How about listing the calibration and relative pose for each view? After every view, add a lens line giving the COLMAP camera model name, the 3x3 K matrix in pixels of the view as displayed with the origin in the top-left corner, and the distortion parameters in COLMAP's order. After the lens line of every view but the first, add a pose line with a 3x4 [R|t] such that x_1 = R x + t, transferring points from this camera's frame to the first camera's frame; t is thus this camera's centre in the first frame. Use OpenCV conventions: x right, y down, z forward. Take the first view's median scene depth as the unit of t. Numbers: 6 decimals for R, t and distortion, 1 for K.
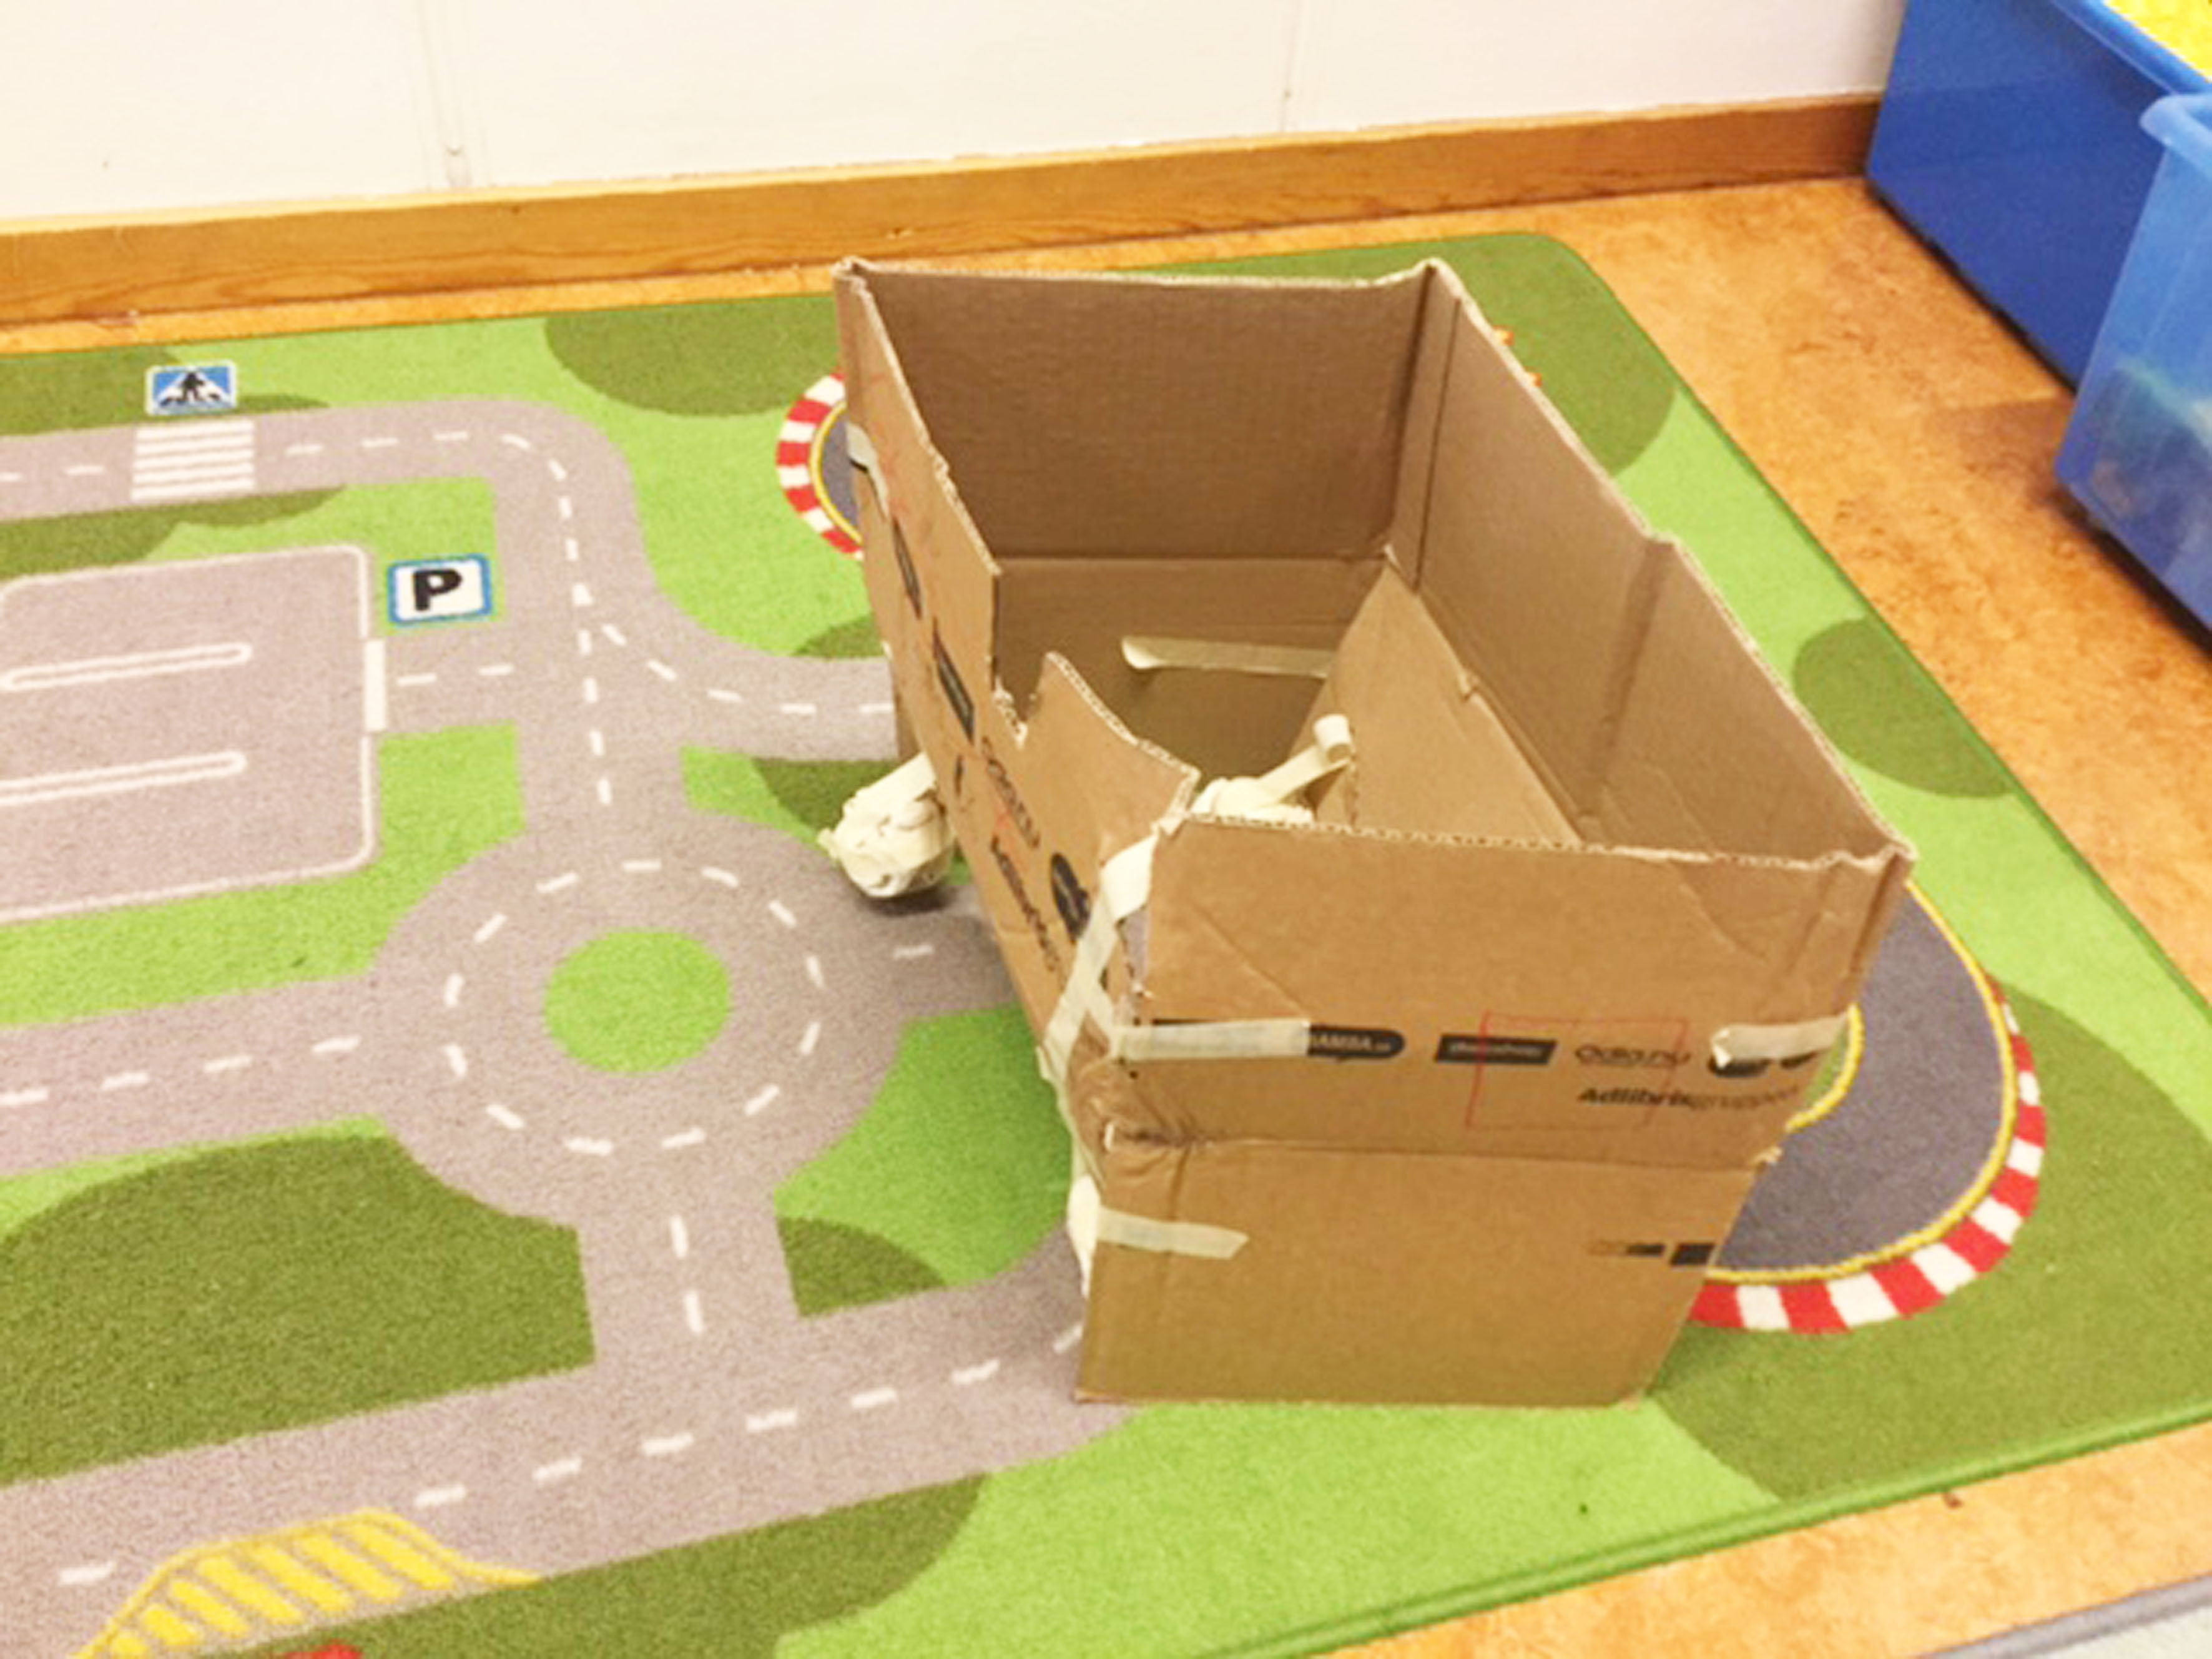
lens RADIAL K [[1994.4, 0, 1123.9], [0, 1994.4, 838.5], [0, 0, 1]] dist [0.127000, -0.235832]
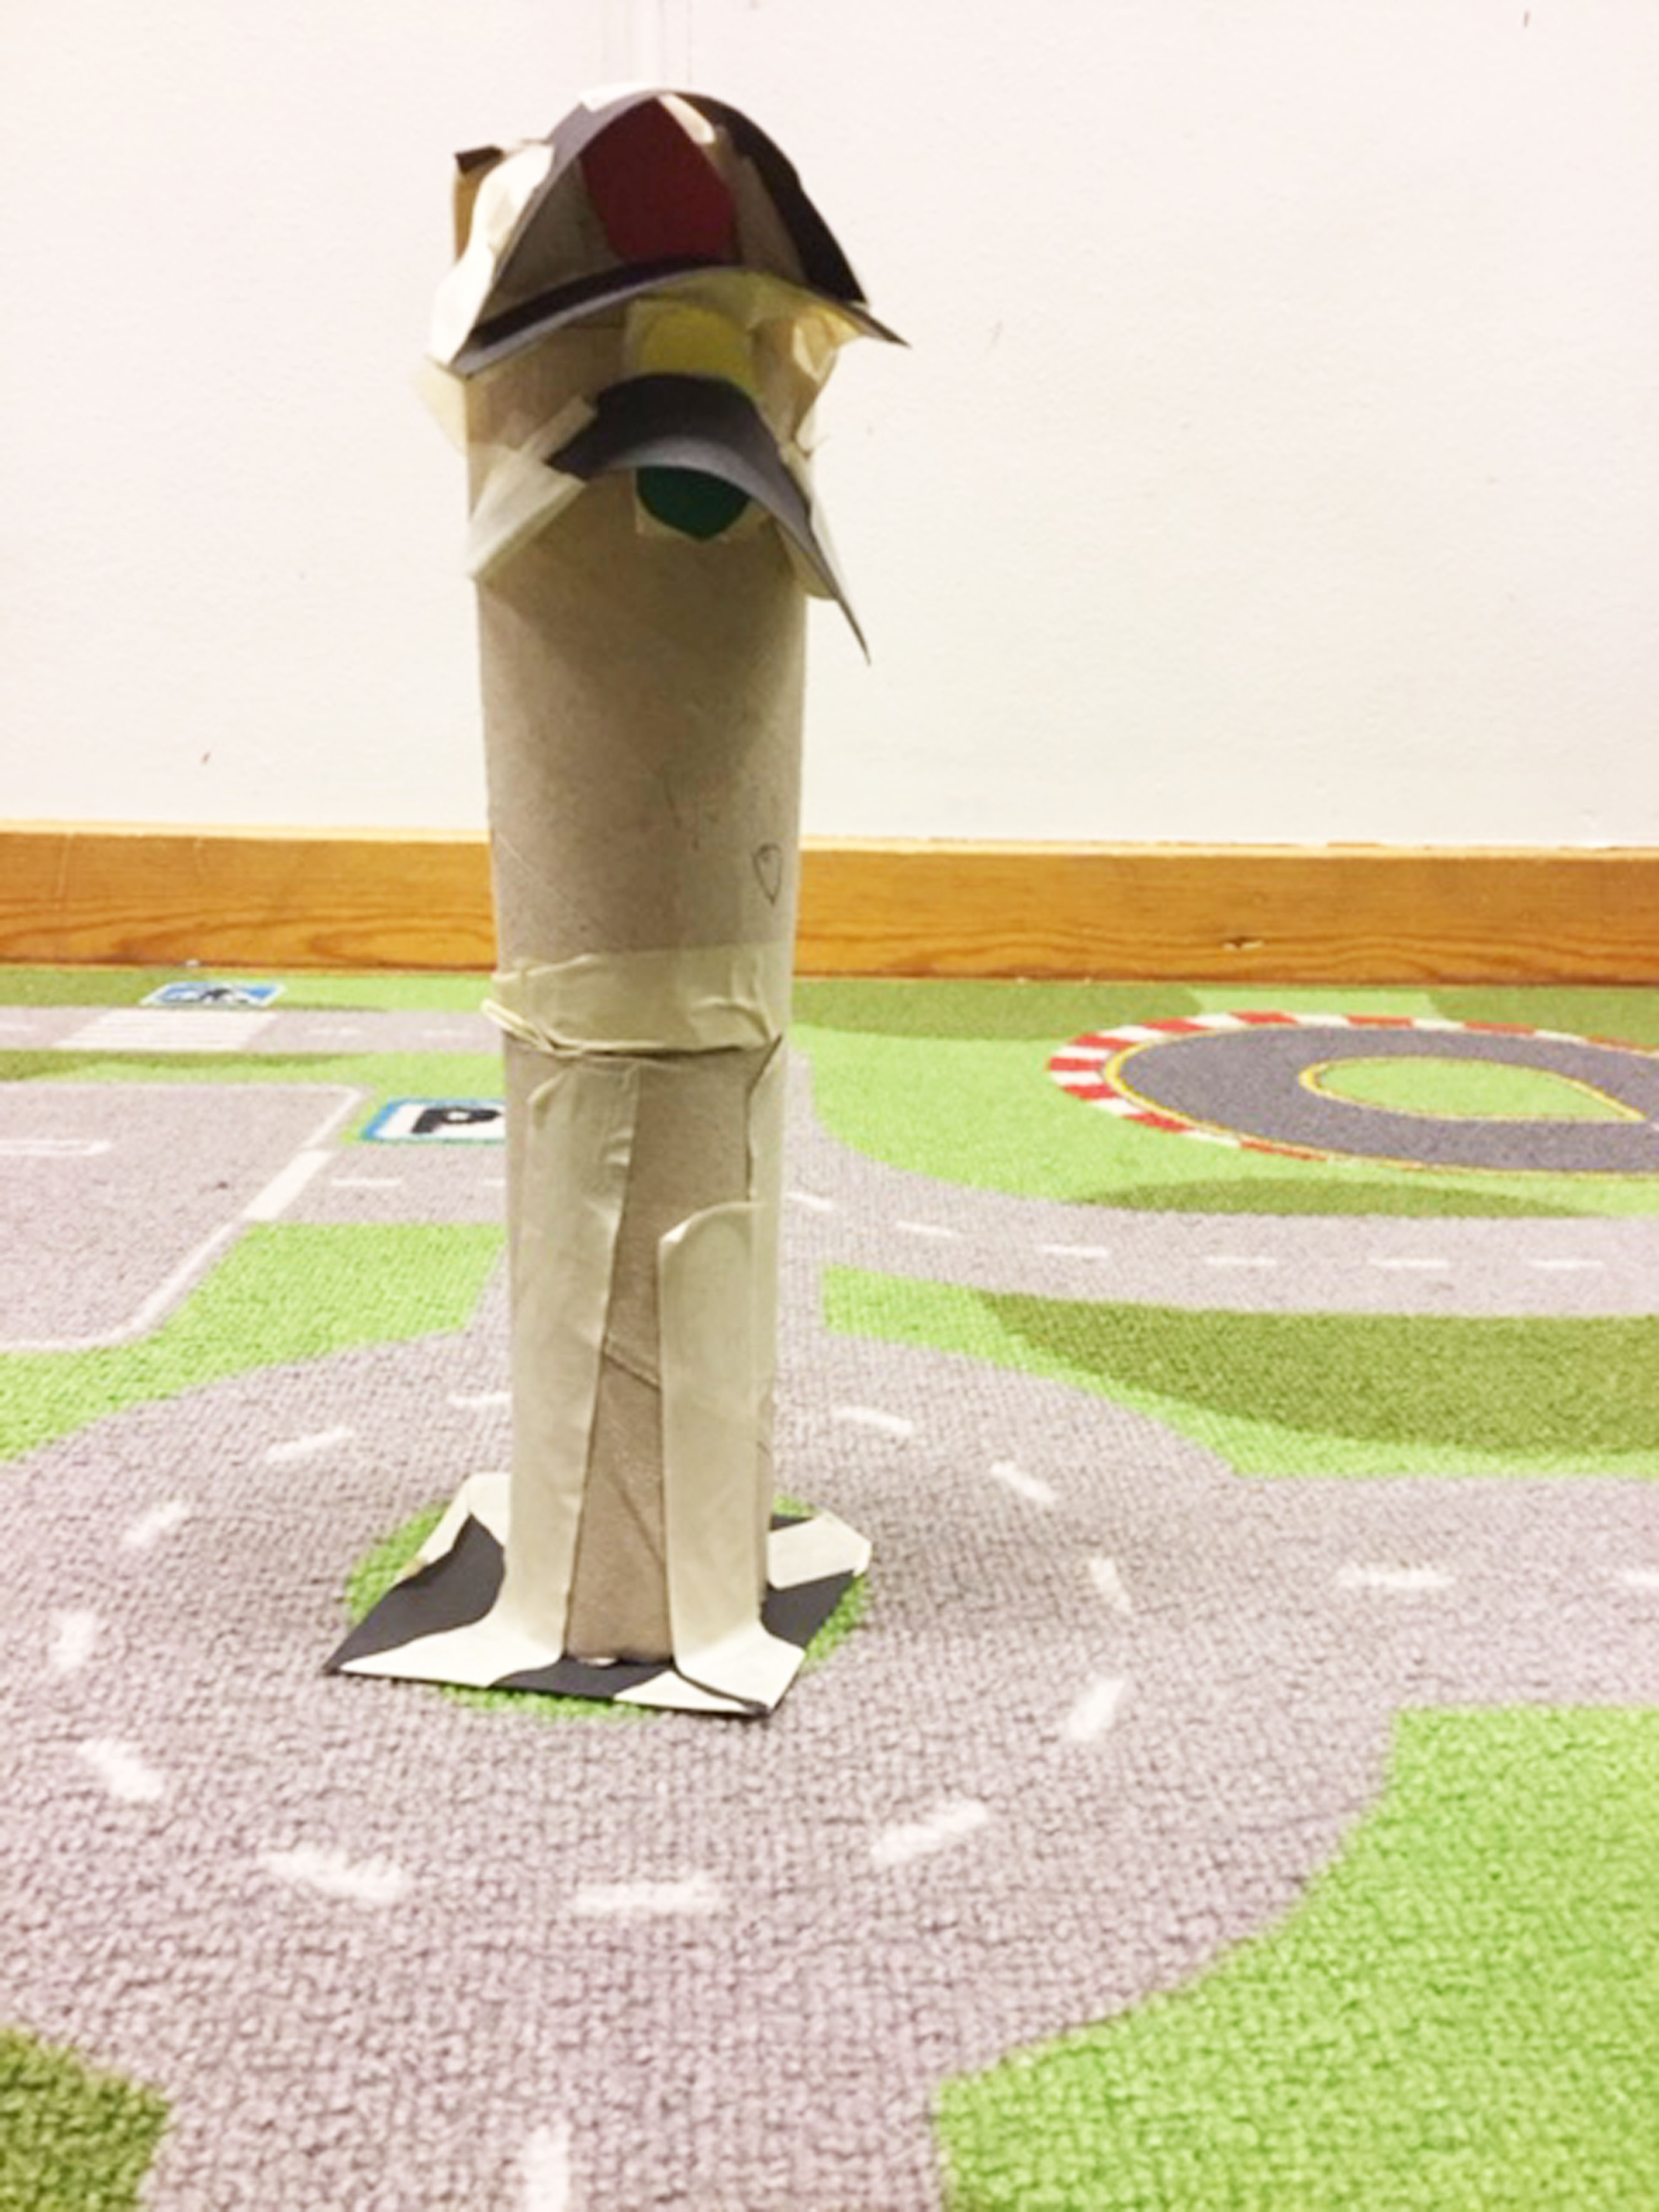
lens RADIAL K [[1994.4, 0, 842.3], [0, 1994.4, 1119.4], [0, 0, 1]] dist [0.127000, -0.235832]
pose [[0.970738, 0.004454, -0.240100, -0.109618], [-0.134161, 0.839305, -0.526847, 0.178143], [0.199171, 0.543642, 0.815343, 0.625833]]
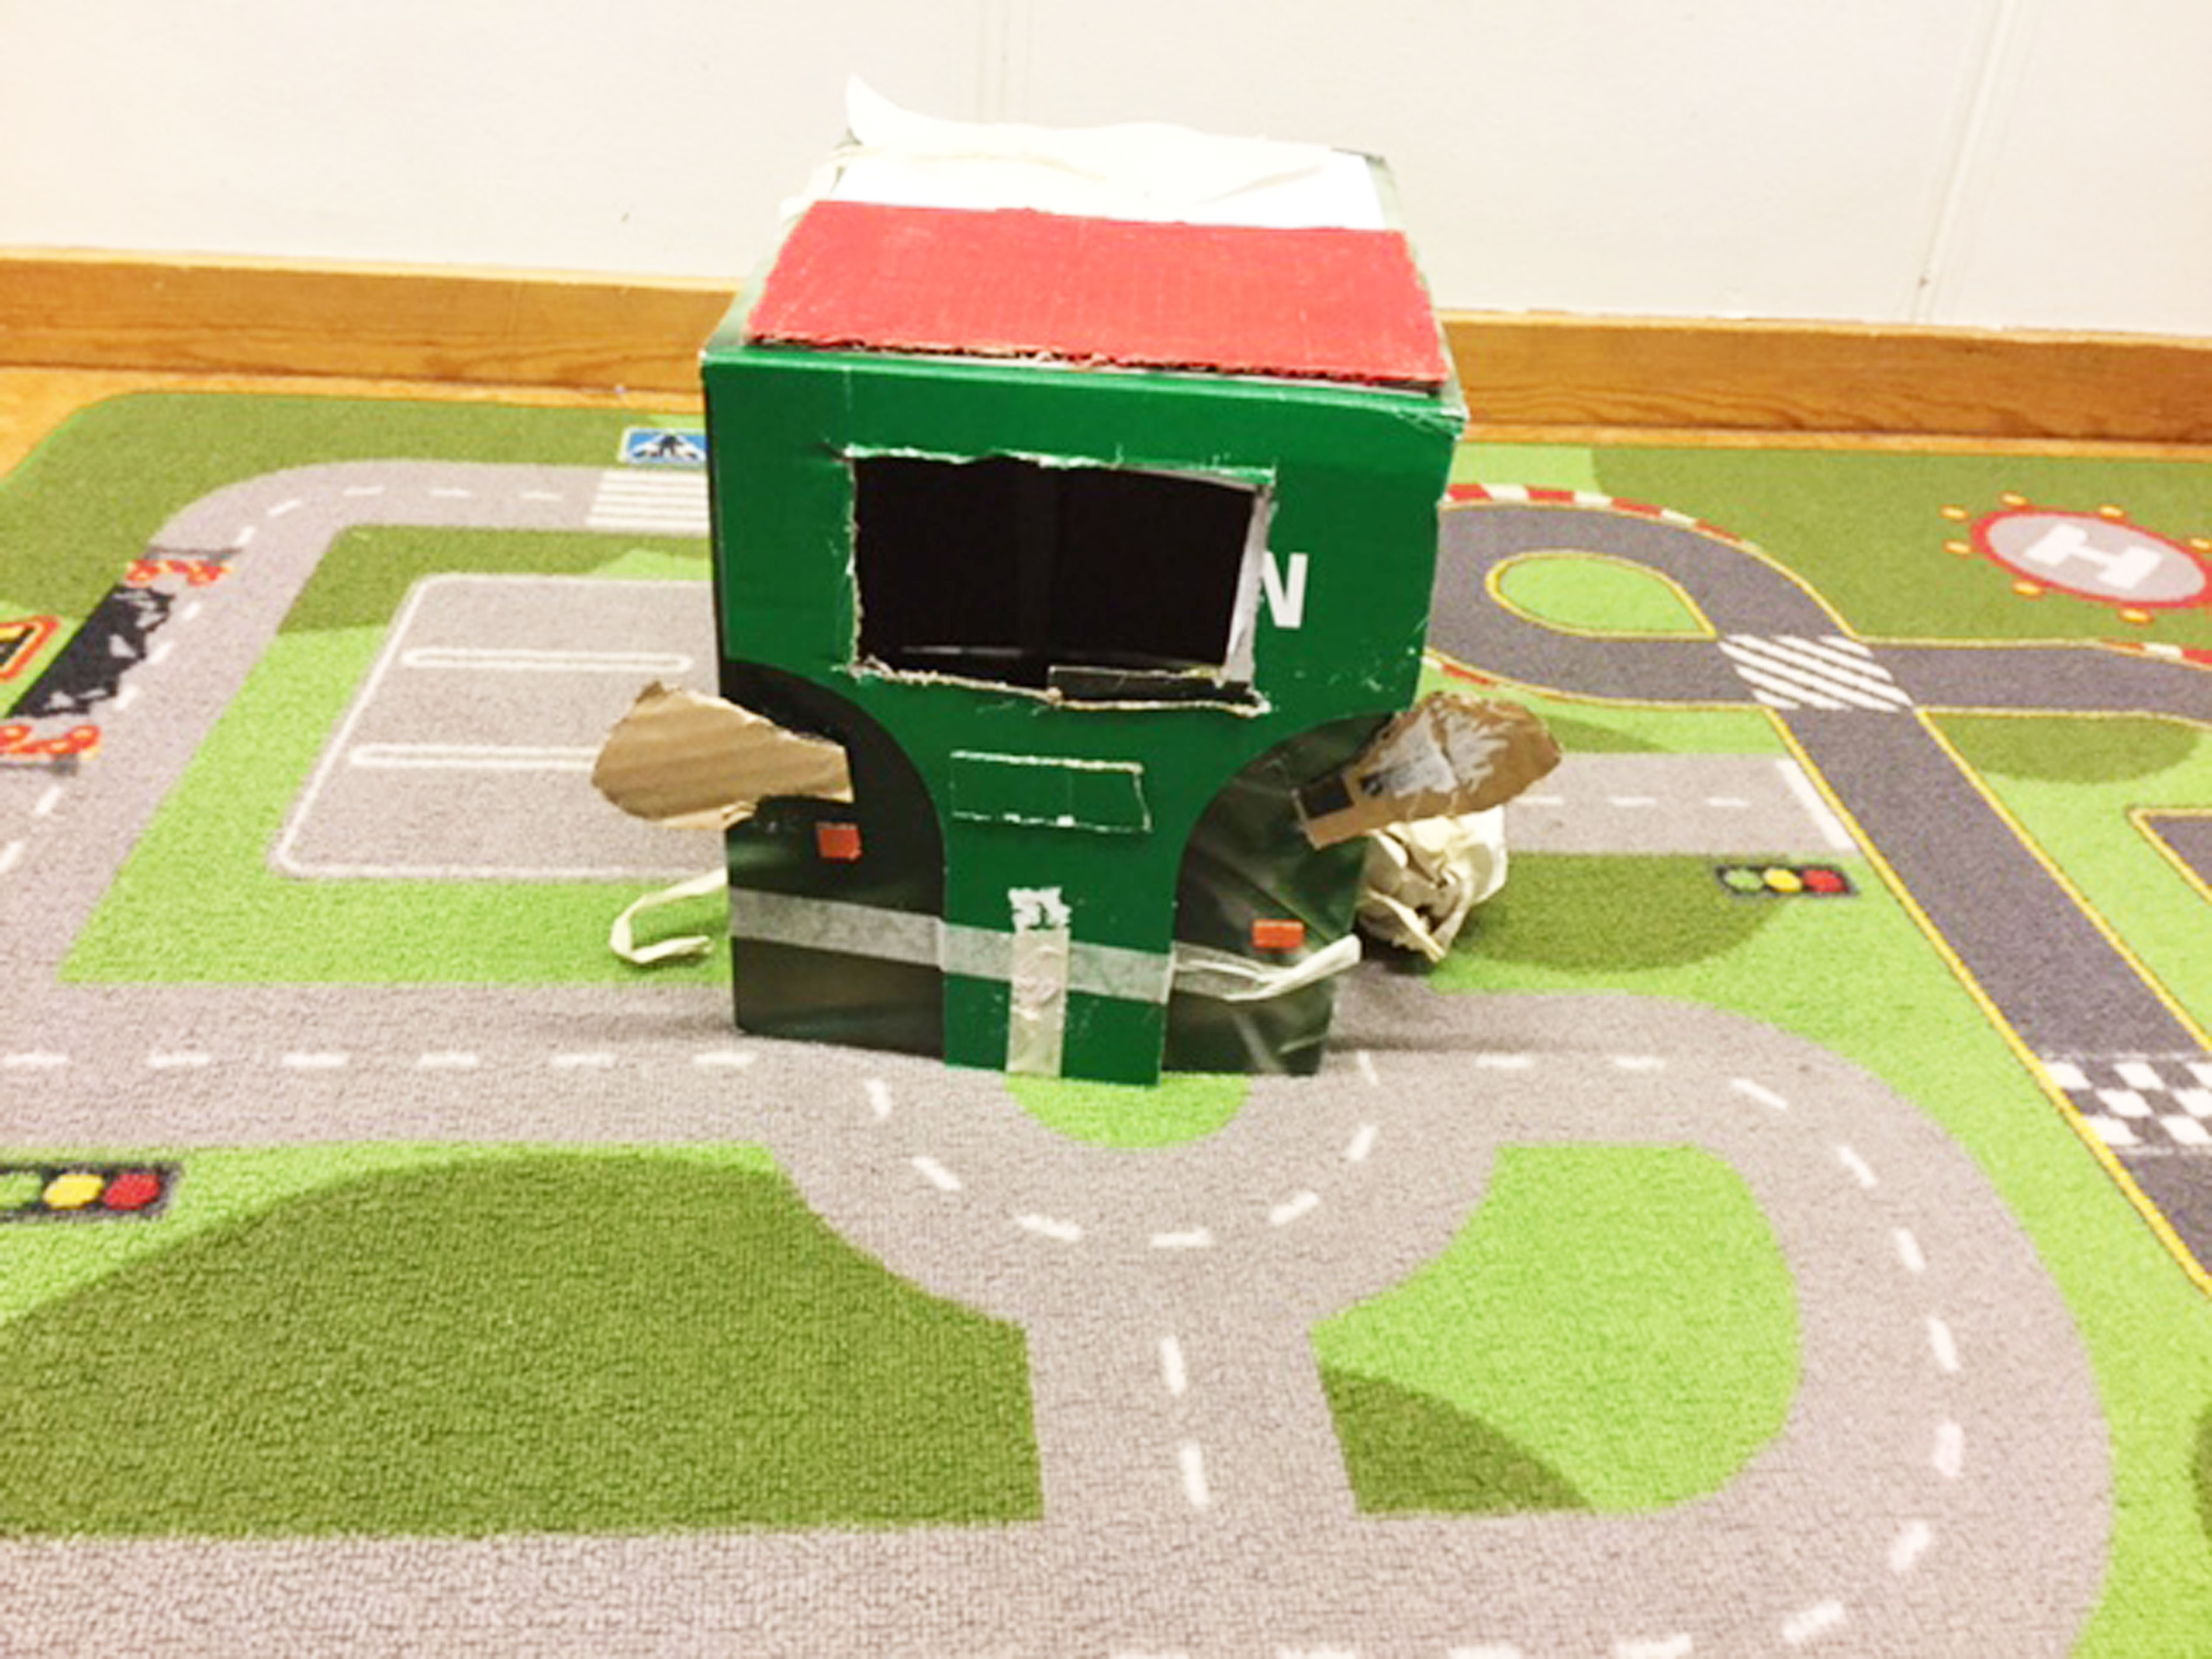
lens RADIAL K [[1994.4, 0, 1106.4], [0, 1994.4, 846.5], [0, 0, 1]] dist [0.127000, -0.235832]
pose [[0.980056, 0.098379, -0.172661, -0.122927], [-0.138550, 0.961135, -0.238794, 0.163626], [0.142458, 0.257954, 0.955597, 0.276320]]
